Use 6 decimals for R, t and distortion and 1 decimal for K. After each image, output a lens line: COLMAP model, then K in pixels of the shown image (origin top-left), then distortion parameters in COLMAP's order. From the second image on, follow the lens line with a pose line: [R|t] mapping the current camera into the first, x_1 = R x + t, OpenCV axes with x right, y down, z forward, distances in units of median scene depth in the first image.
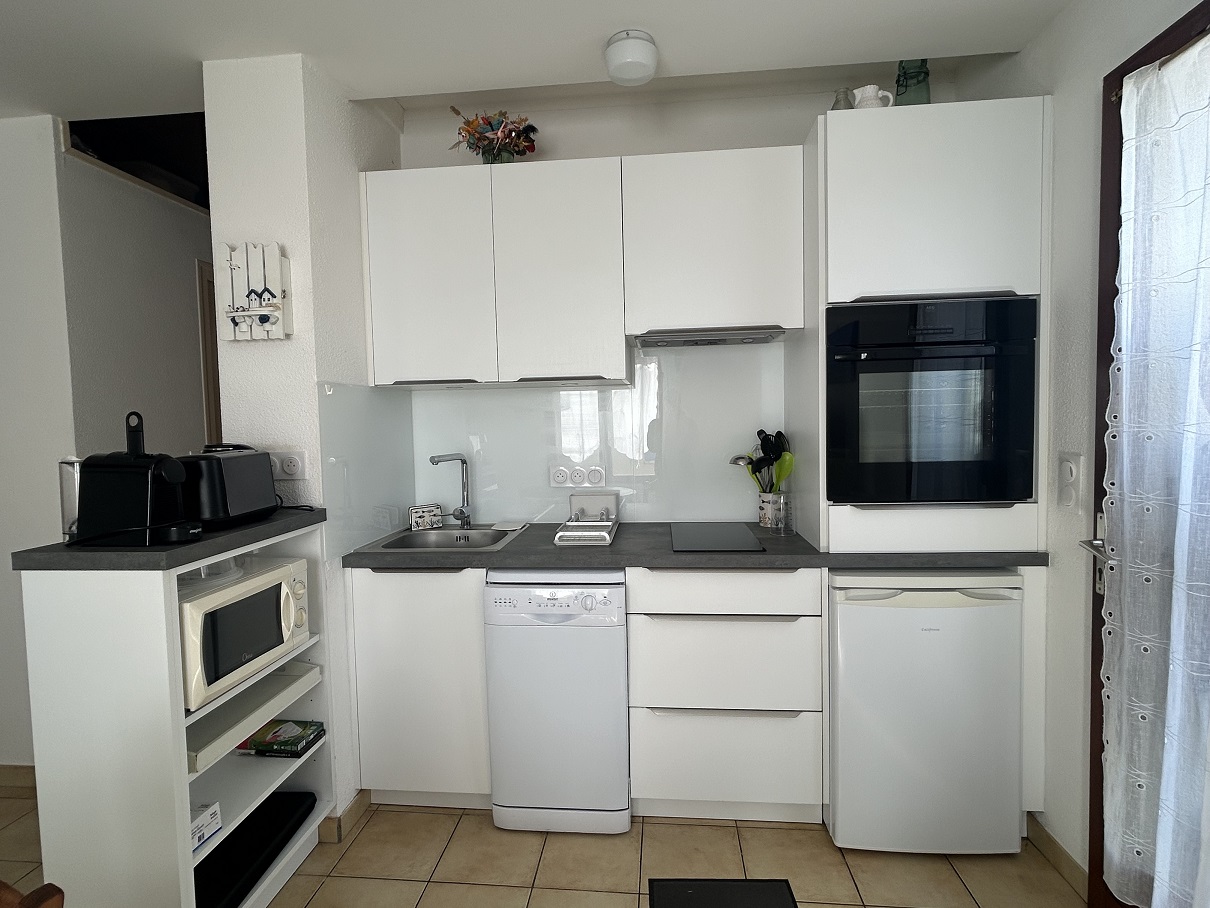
lens RADIAL K [[618.9, 0, 604.6], [0, 618.9, 453.8], [0, 0, 1]] dist [-0.002408, 0.000419]
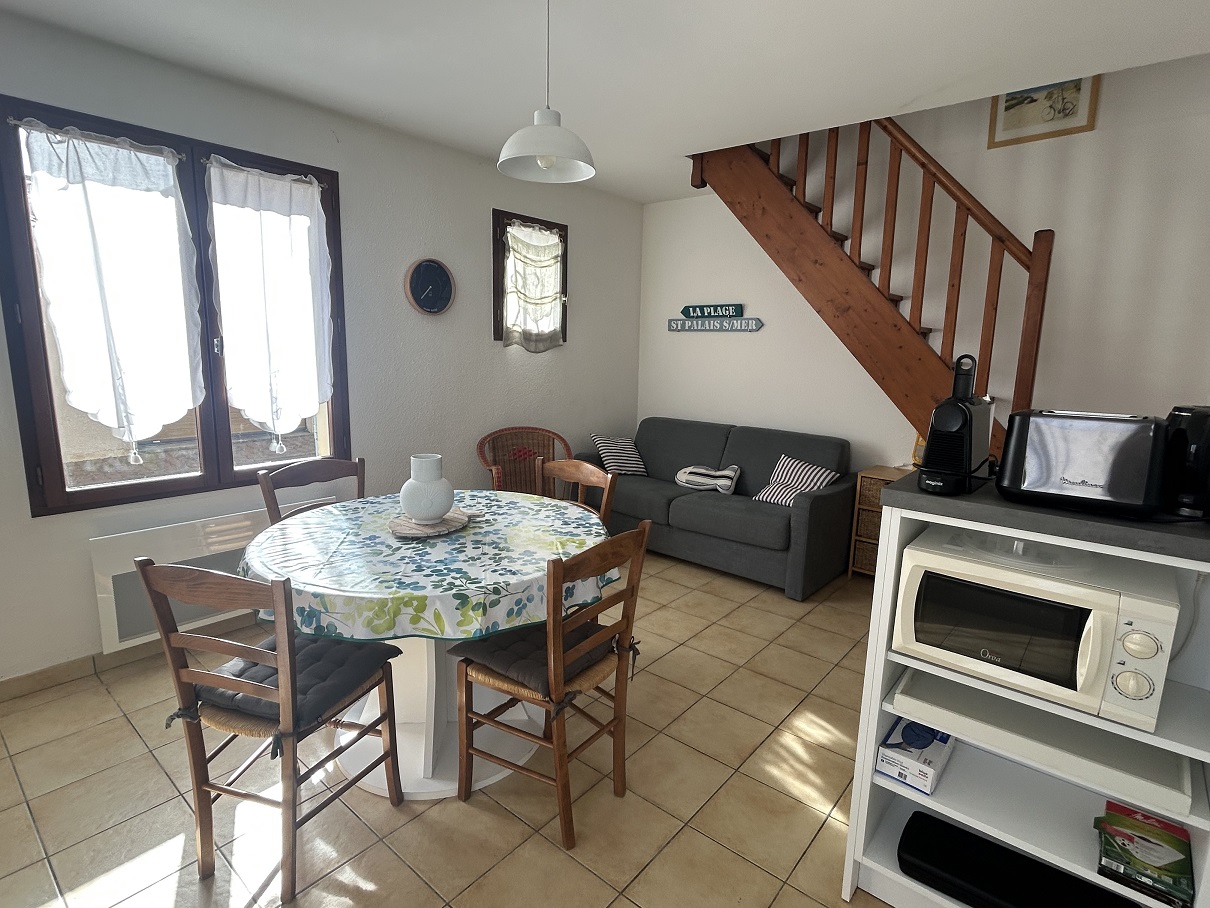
lens RADIAL K [[618.9, 0, 611.4], [0, 618.9, 450.7], [0, 0, 1]] dist [-0.002408, 0.000419]
pose [[-0.564272, 0.151155, -0.811634, 0.276036], [-0.057081, 0.973601, 0.221004, -0.076449], [0.823613, 0.171036, -0.540748, 0.798215]]
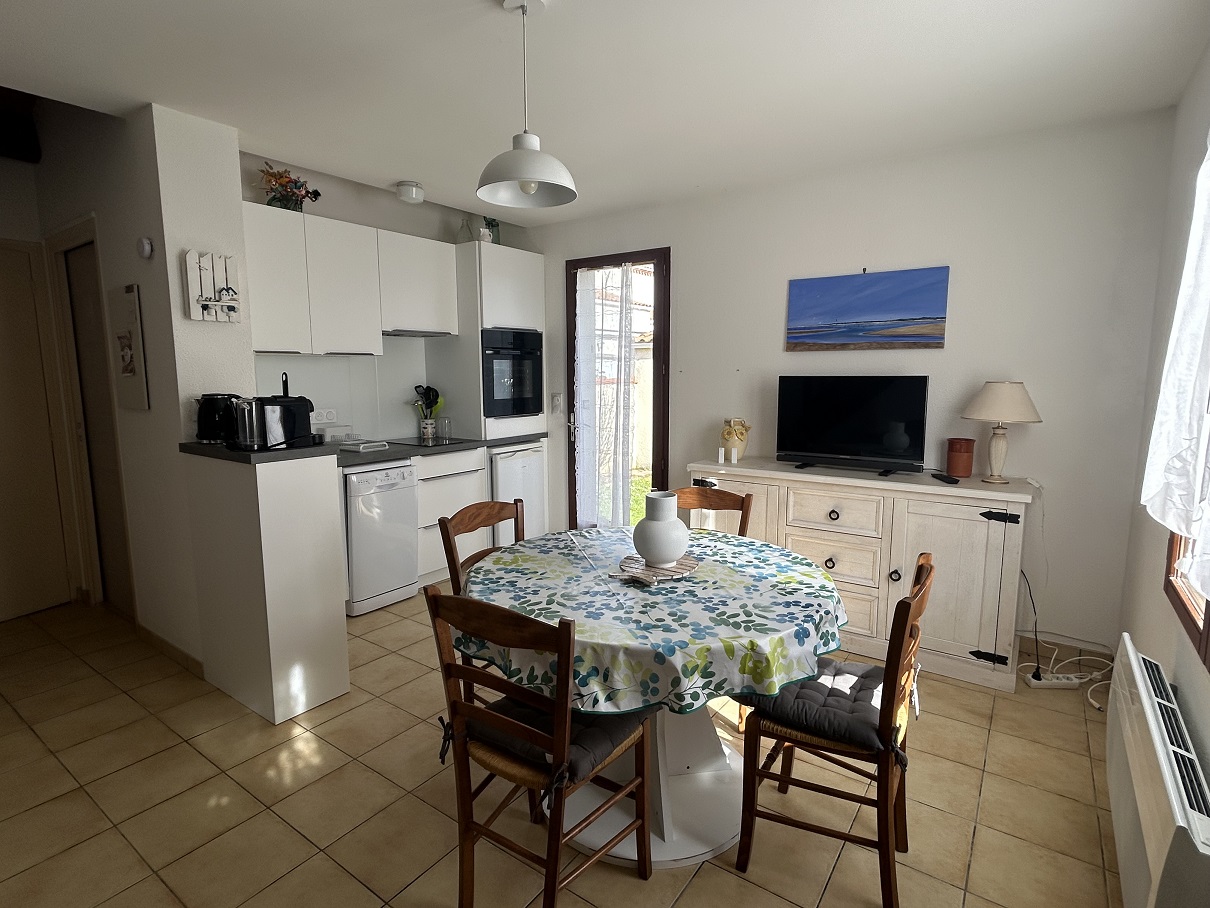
lens RADIAL K [[618.9, 0, 604.7], [0, 618.9, 452.0], [0, 0, 1]] dist [-0.002408, 0.000419]
pose [[0.499575, -0.091667, 0.861407, -1.345214], [0.039548, 0.995762, 0.083028, 0.034332], [-0.865368, -0.007411, 0.501083, -0.489825]]
